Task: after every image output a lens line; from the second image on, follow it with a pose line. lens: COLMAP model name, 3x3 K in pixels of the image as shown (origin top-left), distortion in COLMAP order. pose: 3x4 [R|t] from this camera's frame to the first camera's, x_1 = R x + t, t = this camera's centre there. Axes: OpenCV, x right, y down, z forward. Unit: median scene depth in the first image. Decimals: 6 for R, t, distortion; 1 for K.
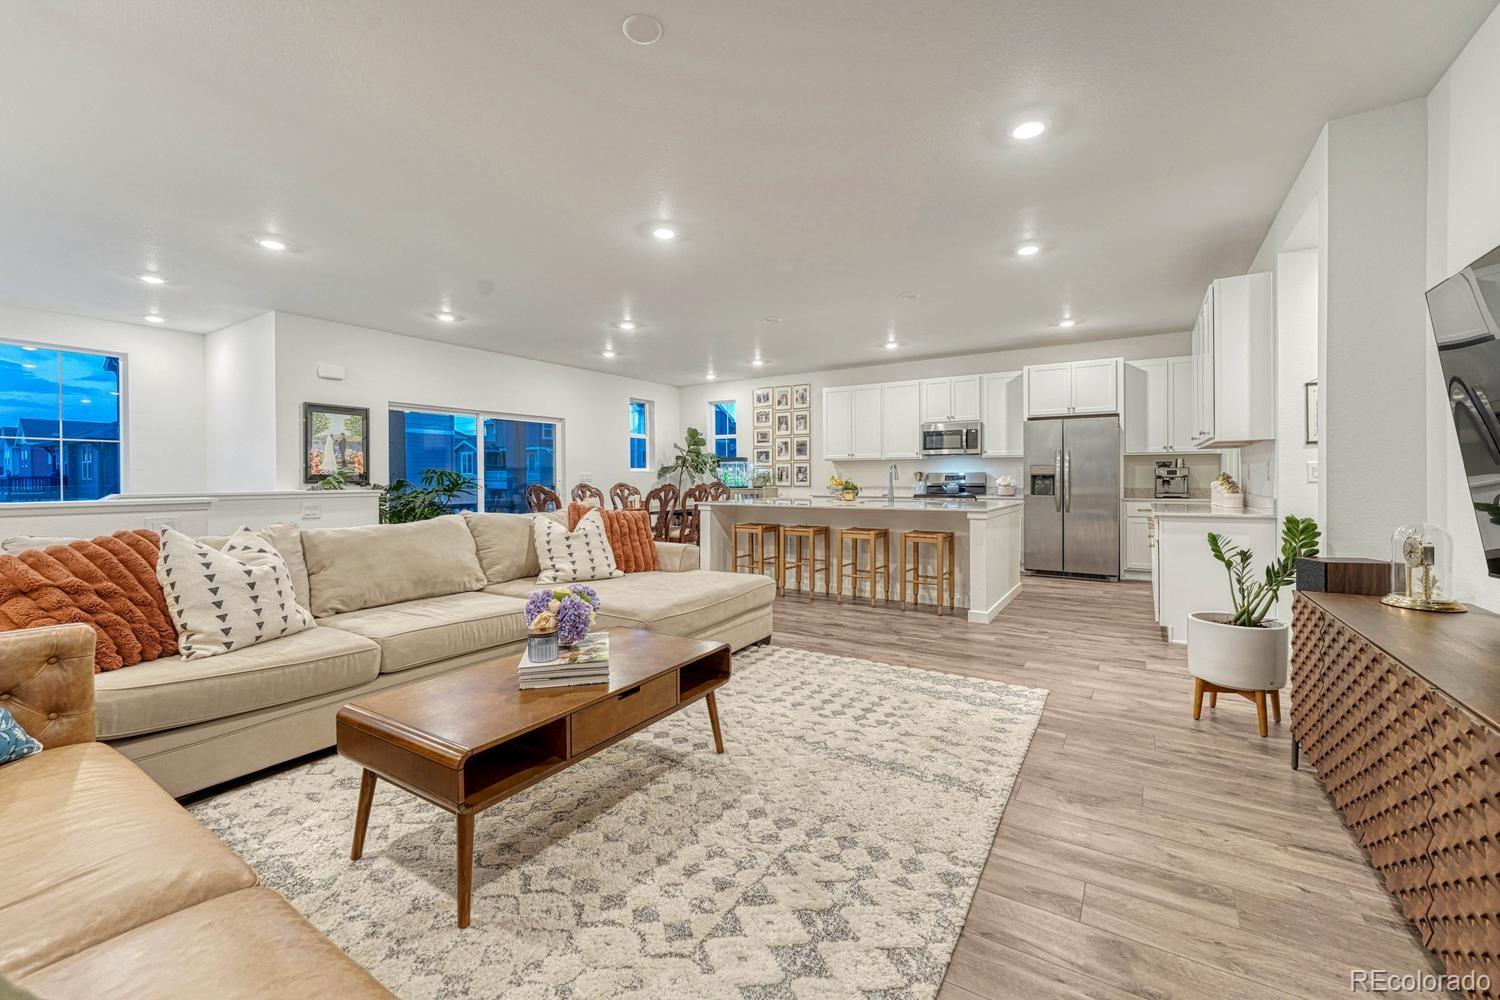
lens RADIAL K [[625.3, 0, 734.0], [0, 625.3, 481.5], [0, 0, 1]] dist [-0.019849, 0.005344]
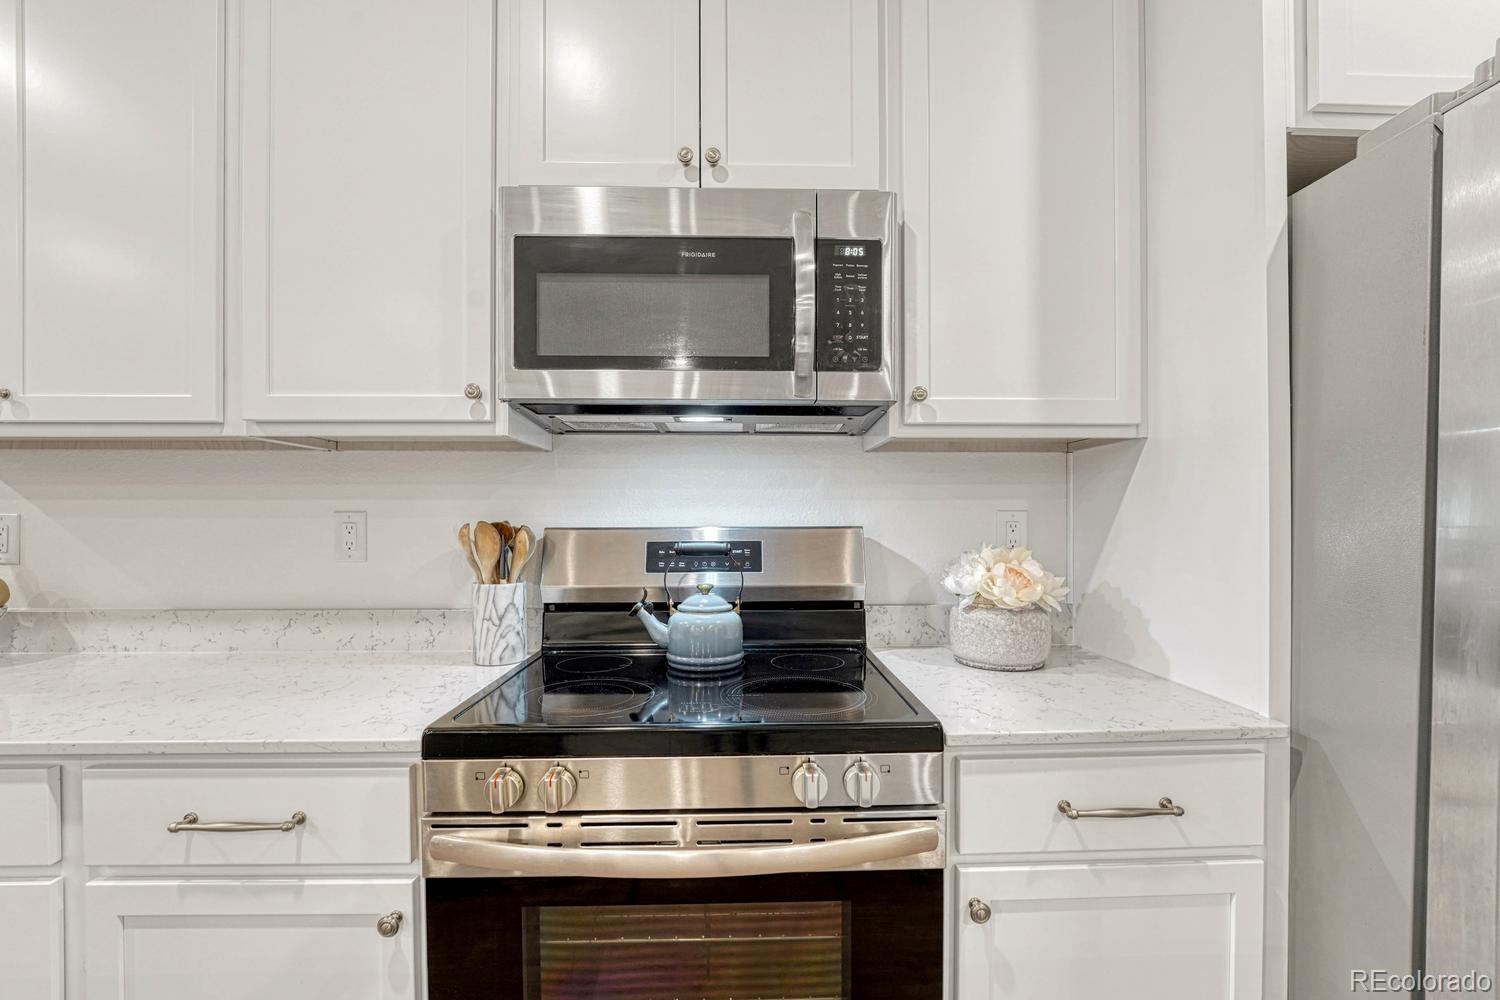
lens RADIAL K [[647.0, 0, 758.4], [0, 647.0, 526.8], [0, 0, 1]] dist [-0.007939, -0.000061]
pose [[0.811360, -0.001497, 0.584544, 0.250134], [0.000592, 0.999998, 0.001740, -0.013717], [-0.584546, -0.001066, 0.811360, 0.811688]]
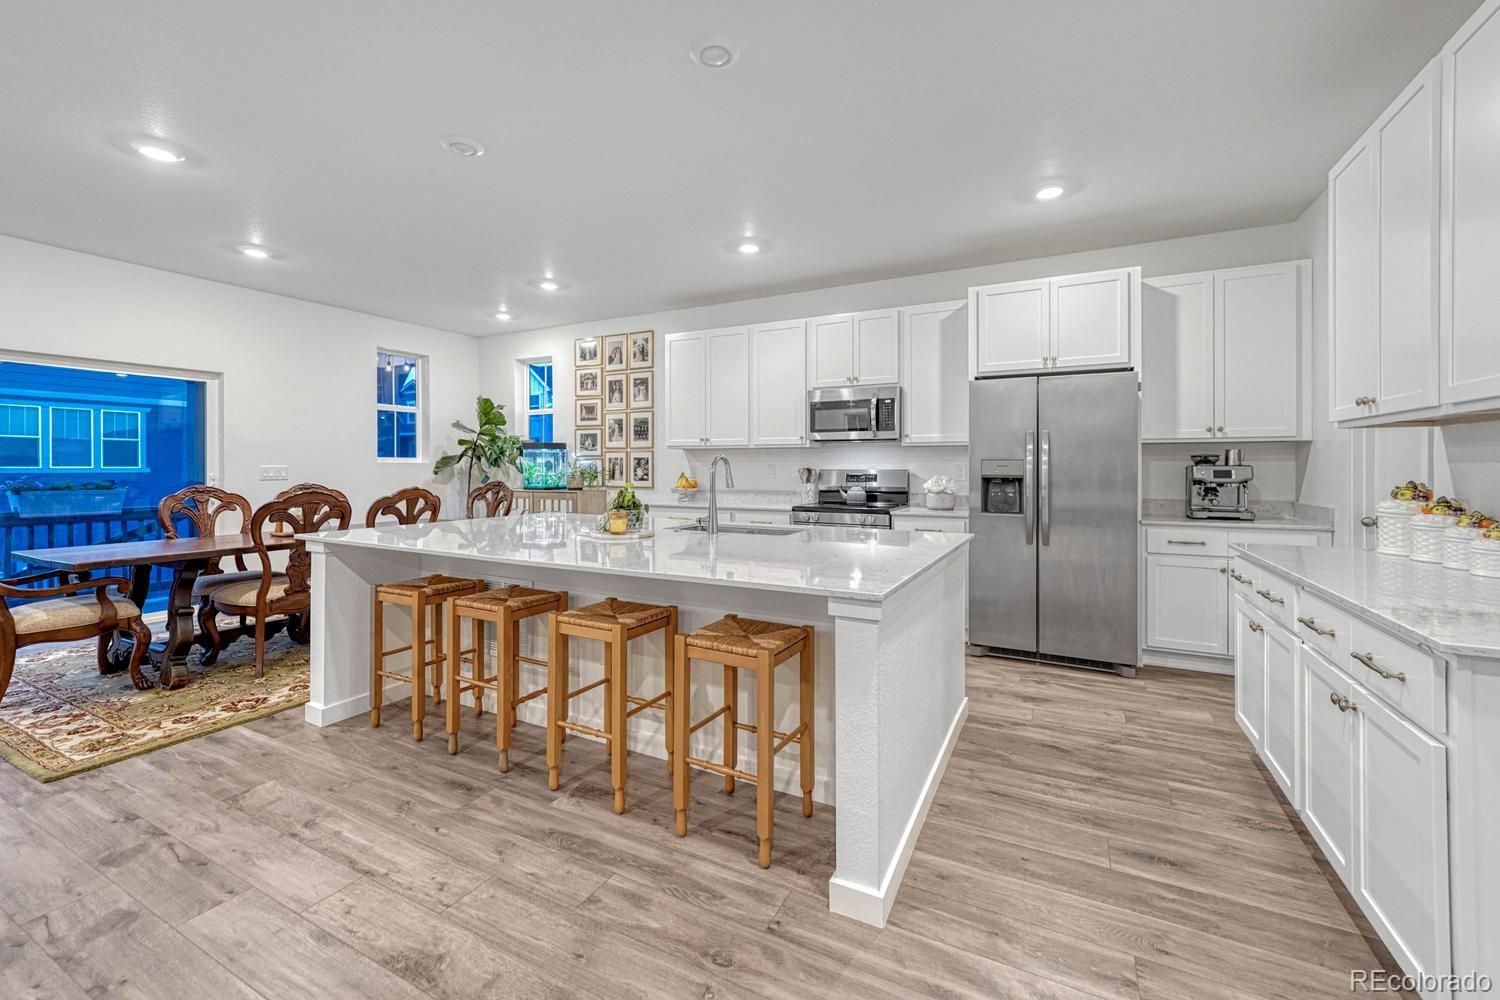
lens RADIAL K [[625.3, 0, 754.3], [0, 625.3, 466.4], [0, 0, 1]] dist [-0.019849, 0.005344]
pose [[0.993121, 0.003962, 0.117024, 0.168212], [-0.003479, 0.999985, -0.004333, -0.013402], [-0.117040, 0.003896, 0.993120, 0.377768]]
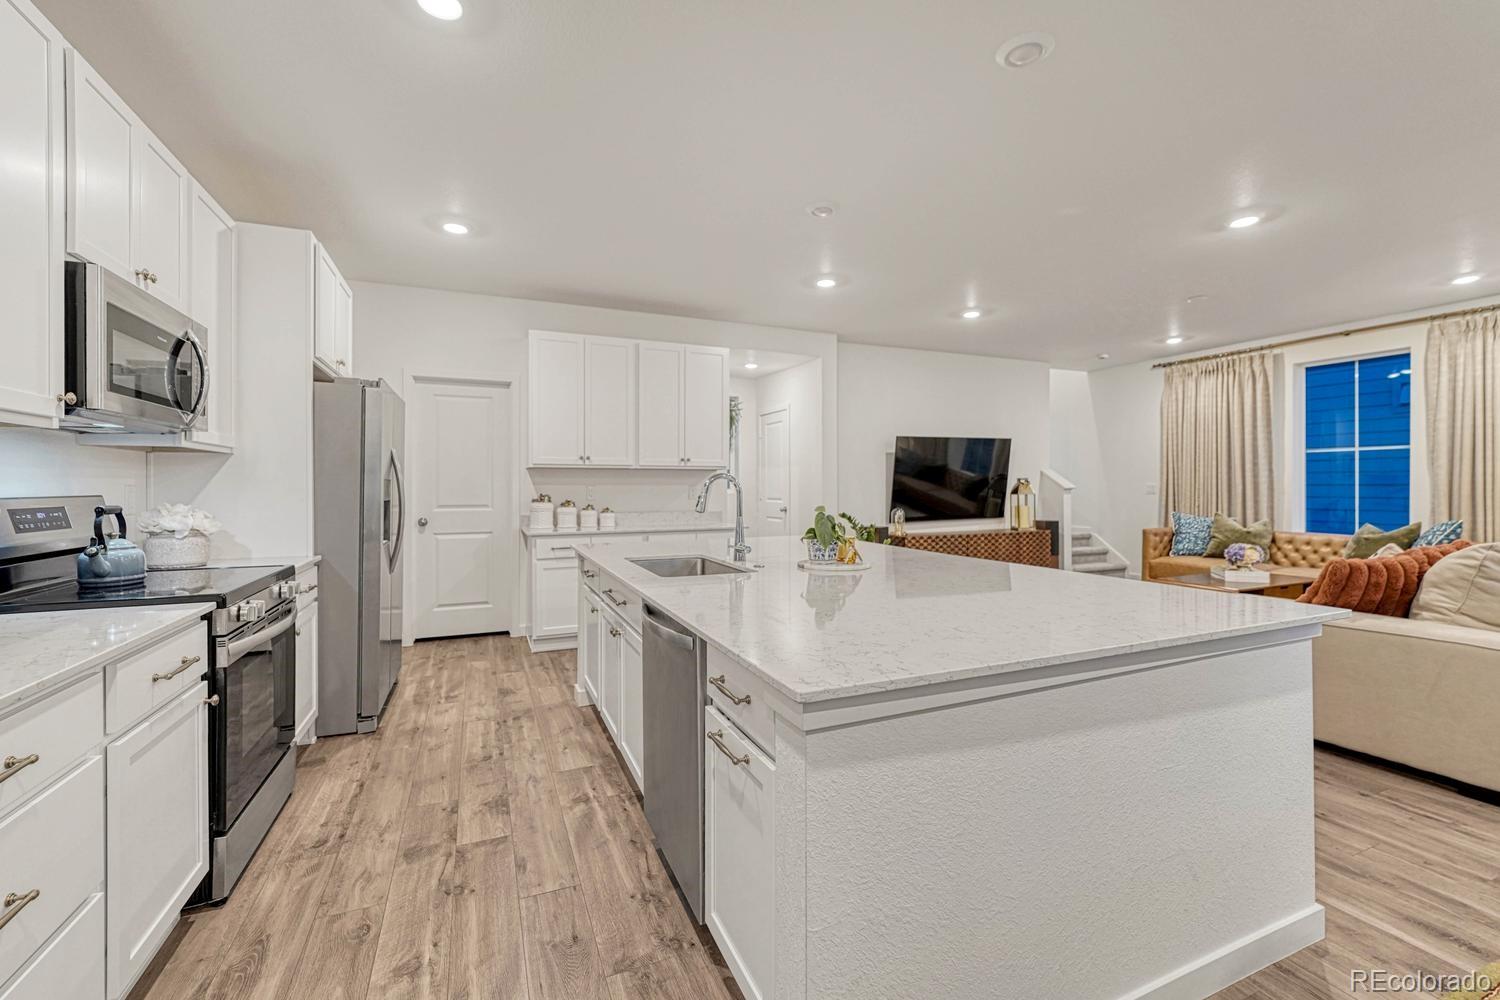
lens RADIAL K [[625.3, 0, 740.7], [0, 625.3, 489.4], [0, 0, 1]] dist [-0.019849, 0.005344]
pose [[-0.837106, 0.003872, 0.547027, 0.005898], [0.008508, 0.999946, 0.005941, -0.015376], [-0.546975, 0.009627, -0.837094, 1.013421]]
